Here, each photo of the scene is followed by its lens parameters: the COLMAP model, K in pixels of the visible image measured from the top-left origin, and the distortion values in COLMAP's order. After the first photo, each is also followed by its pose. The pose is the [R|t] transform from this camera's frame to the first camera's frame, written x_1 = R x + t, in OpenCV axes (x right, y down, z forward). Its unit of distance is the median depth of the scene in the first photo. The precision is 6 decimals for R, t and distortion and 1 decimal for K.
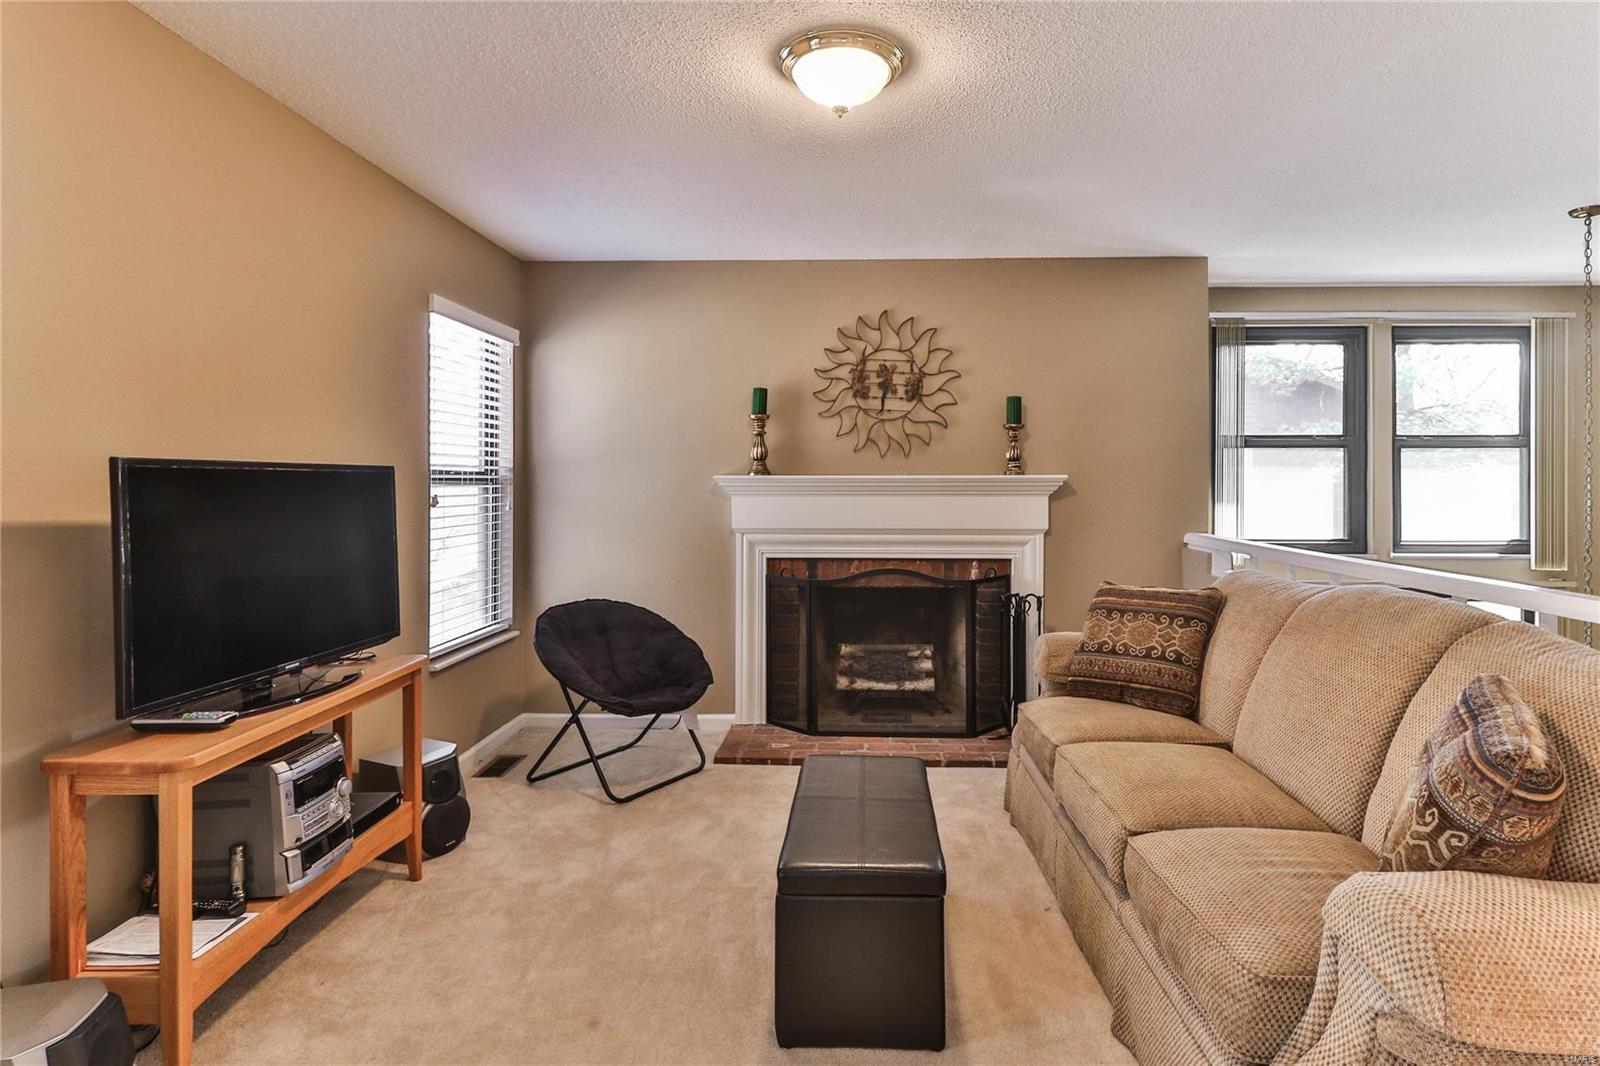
lens RADIAL K [[797.8, 0, 814.1], [0, 797.8, 489.2], [0, 0, 1]] dist [0.004606, -0.000135]
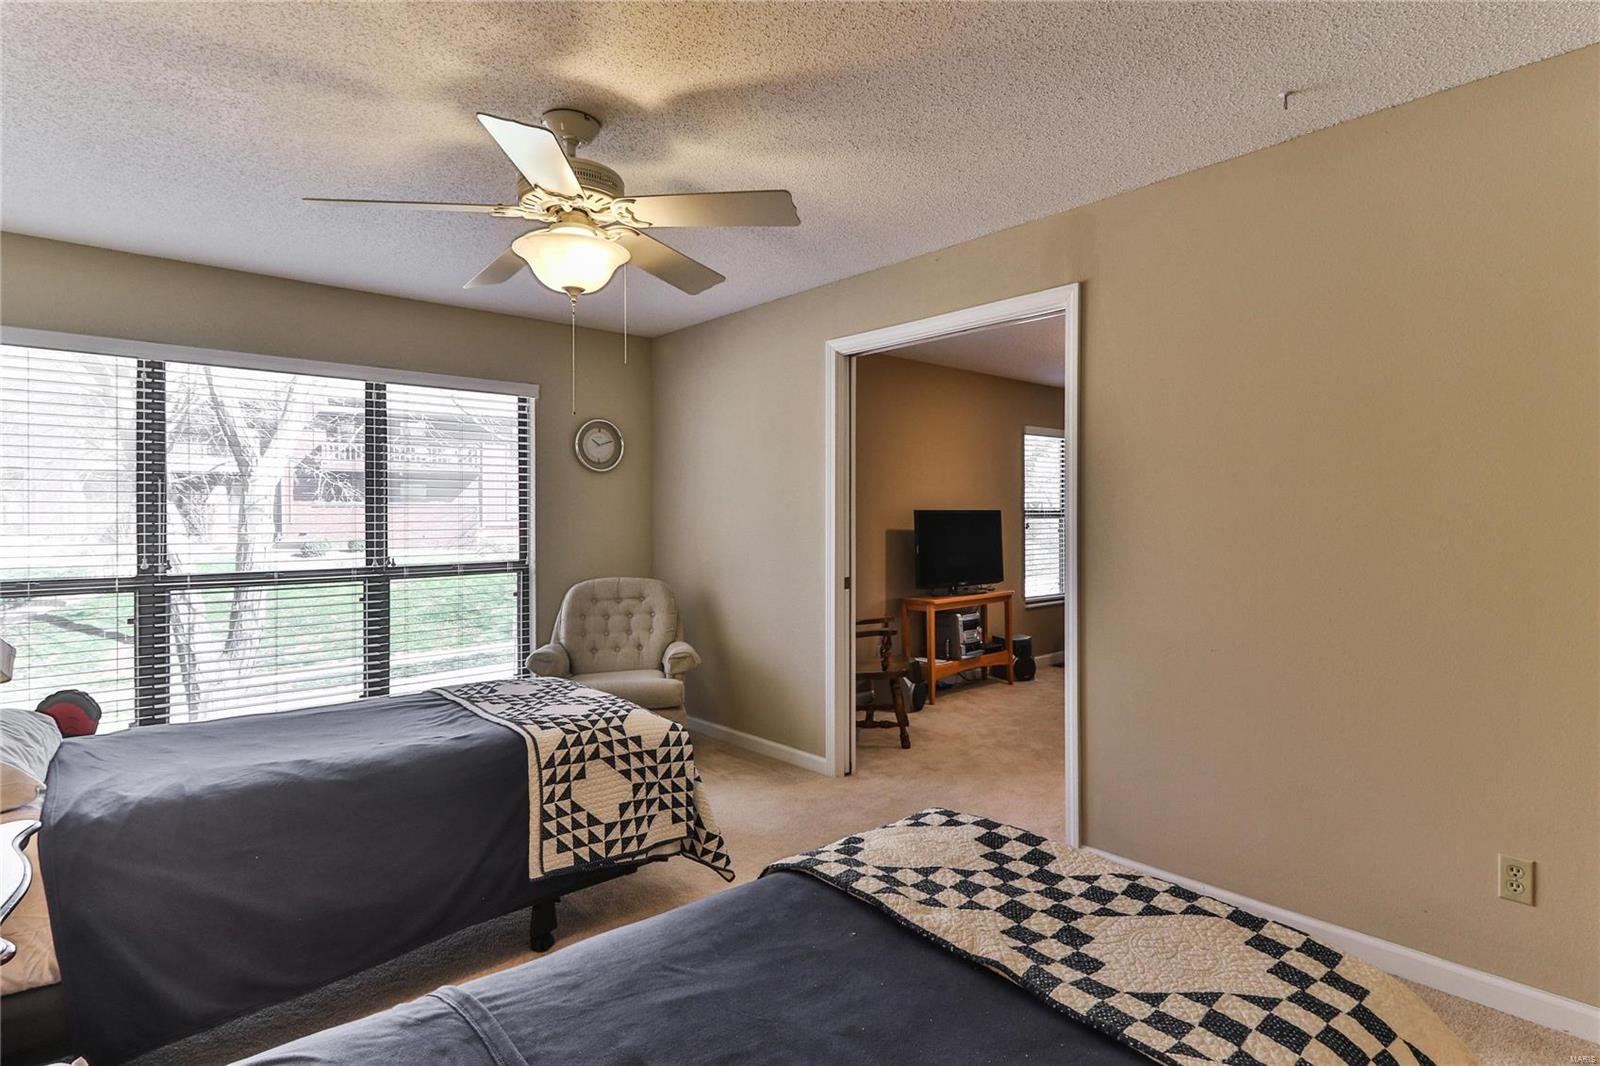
lens RADIAL K [[797.8, 0, 802.2], [0, 797.8, 527.5], [0, 0, 1]] dist [0.004606, -0.000135]
pose [[0.681346, -0.008238, -0.731915, 1.050214], [0.009275, 0.999954, -0.002621, 0.031235], [0.731902, -0.005003, 0.681391, -1.366529]]
